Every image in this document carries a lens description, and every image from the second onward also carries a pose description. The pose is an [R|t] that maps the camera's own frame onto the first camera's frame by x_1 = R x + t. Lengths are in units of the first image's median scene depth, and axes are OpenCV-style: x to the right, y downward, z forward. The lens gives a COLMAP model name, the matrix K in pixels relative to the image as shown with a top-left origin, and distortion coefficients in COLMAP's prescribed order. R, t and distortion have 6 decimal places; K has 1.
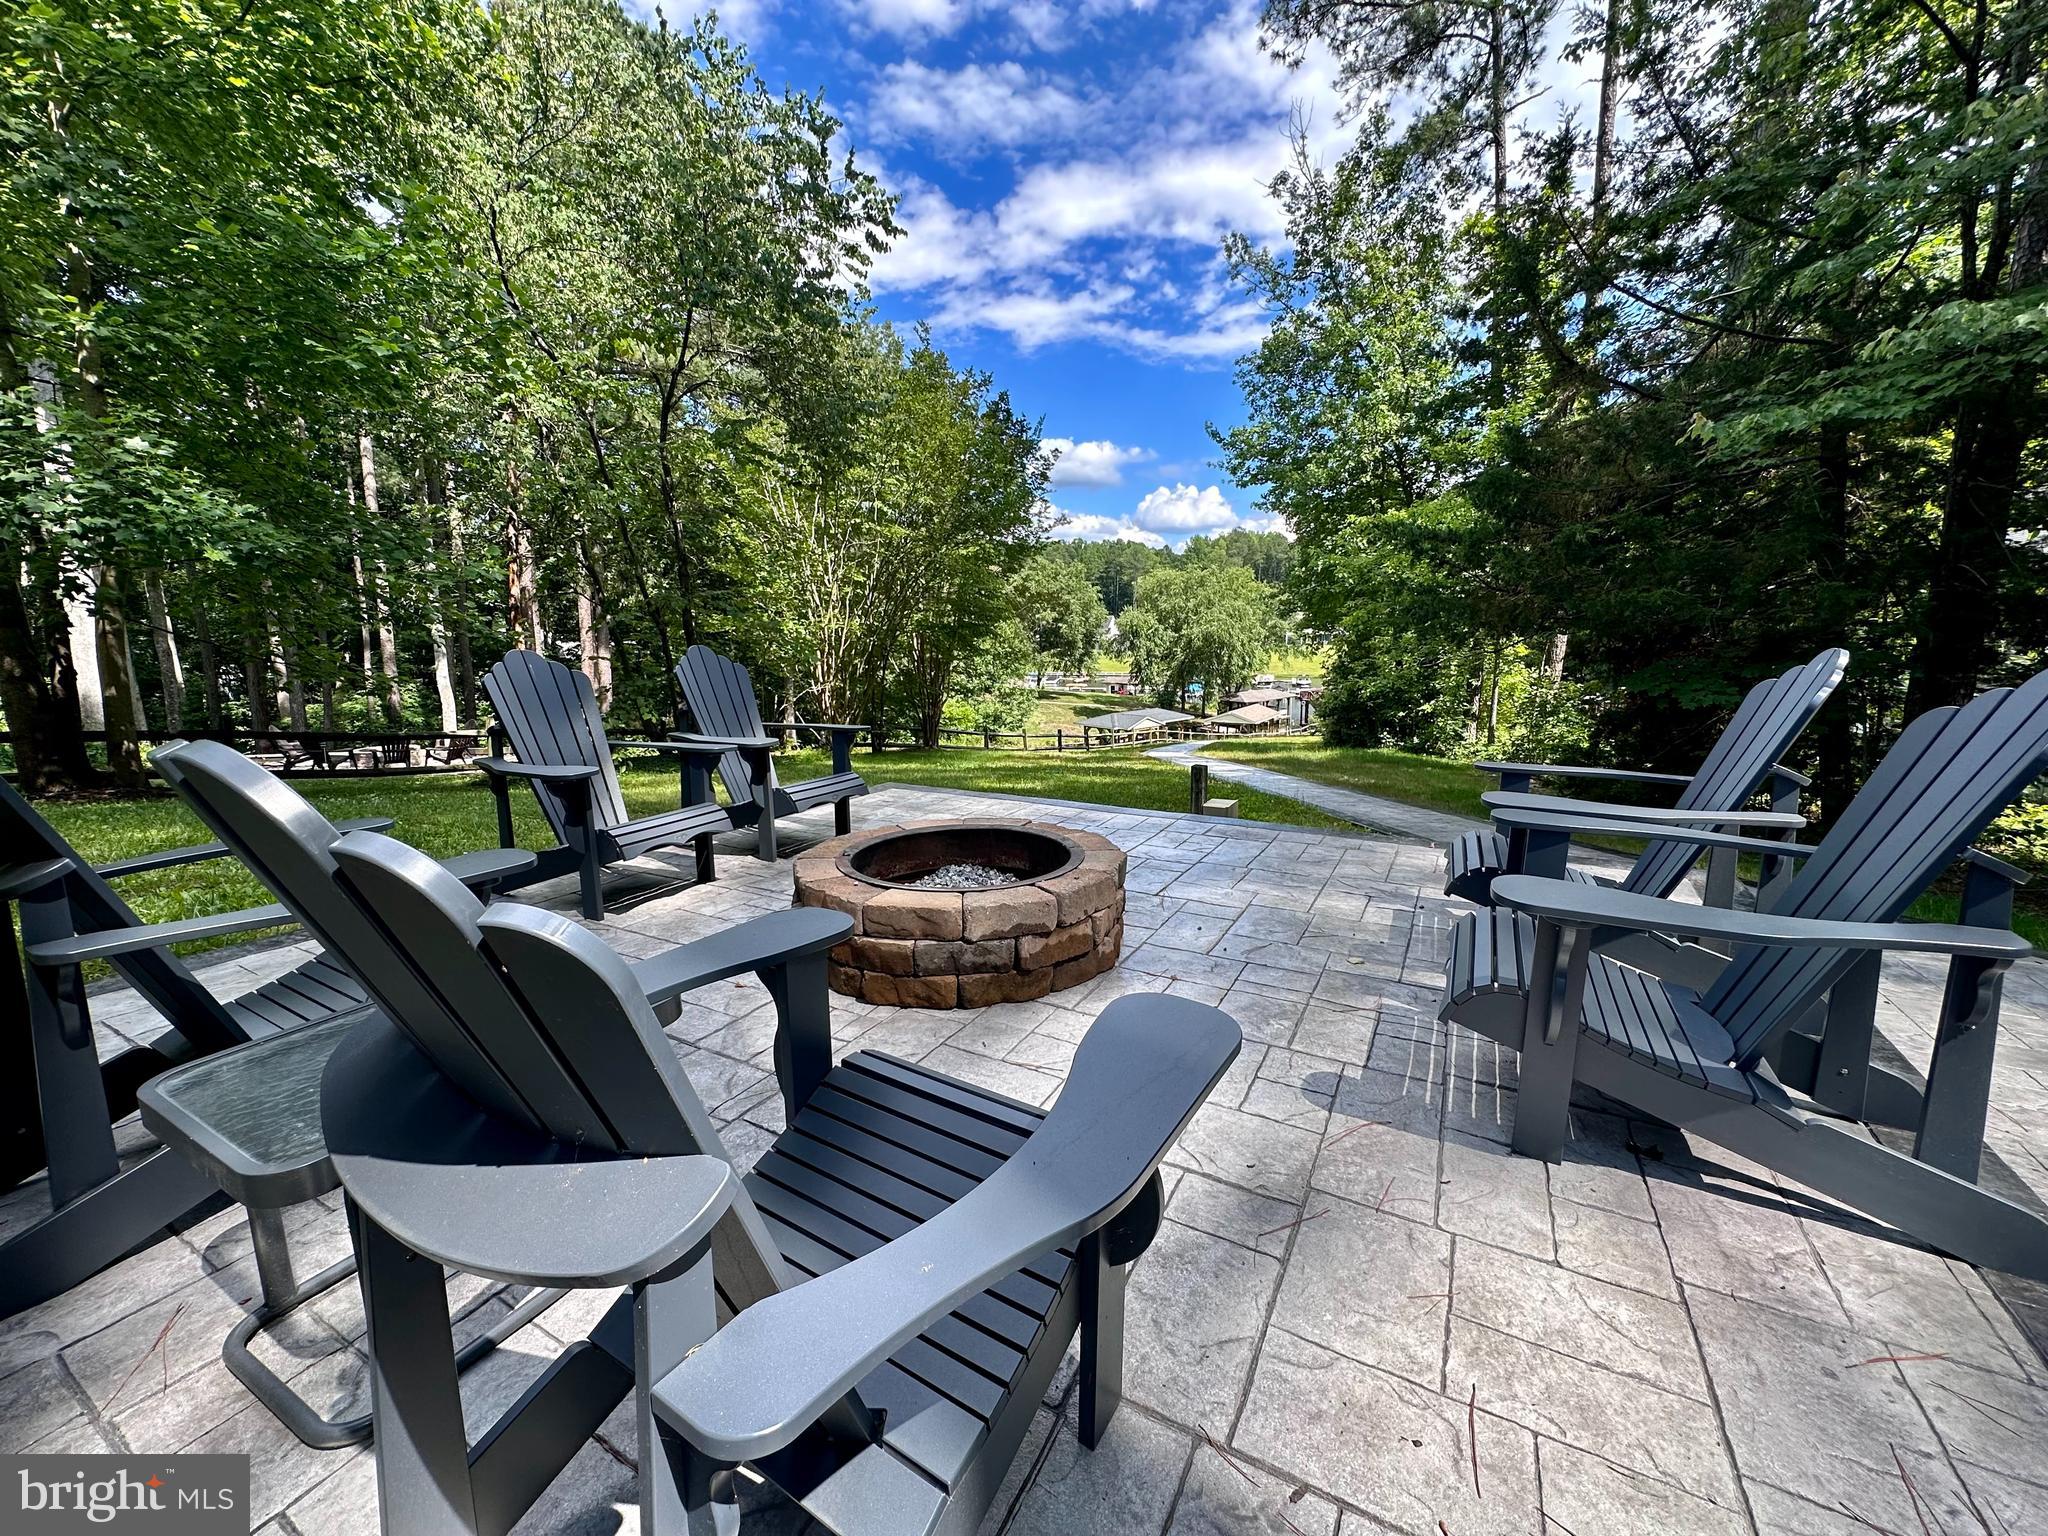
lens RADIAL K [[824.5, 0, 1024.0], [0, 824.5, 768.0], [0, 0, 1]] dist [-0.002828, -0.000371]
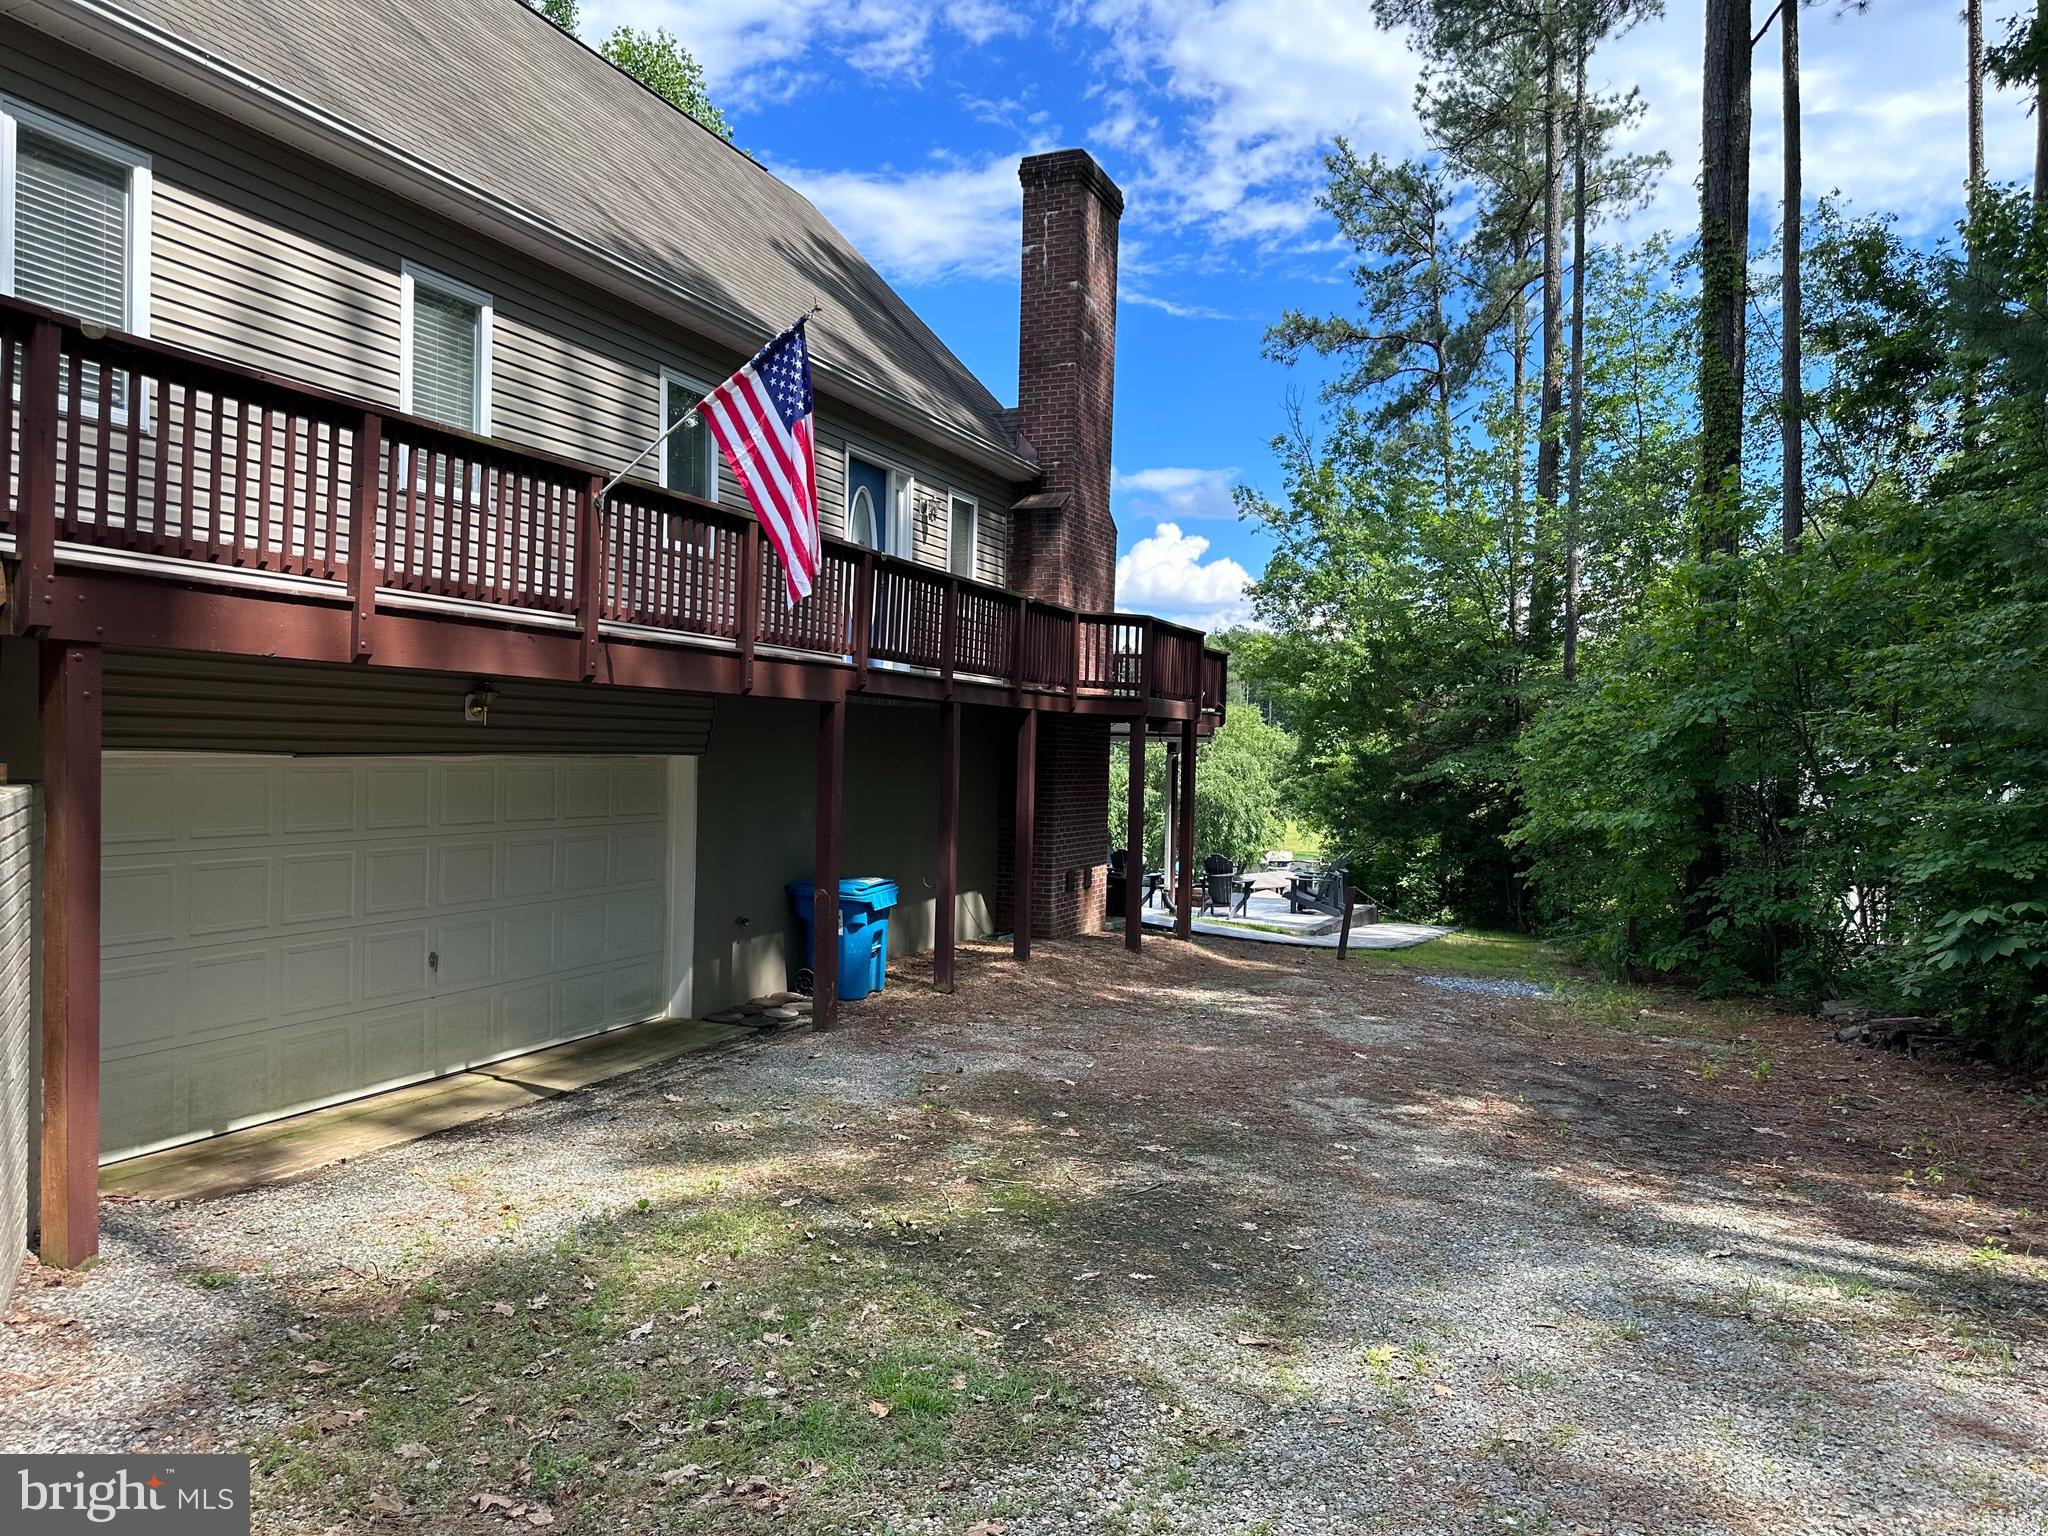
lens RADIAL K [[1431.7, 0, 1019.6], [0, 1431.7, 779.2], [0, 0, 1]] dist [0.150942, -0.238627]
pose [[0.994451, 0.031600, 0.100343, -0.265125], [-0.015610, 0.987584, -0.156315, 0.109178], [-0.104037, 0.153881, 0.982597, -0.974840]]
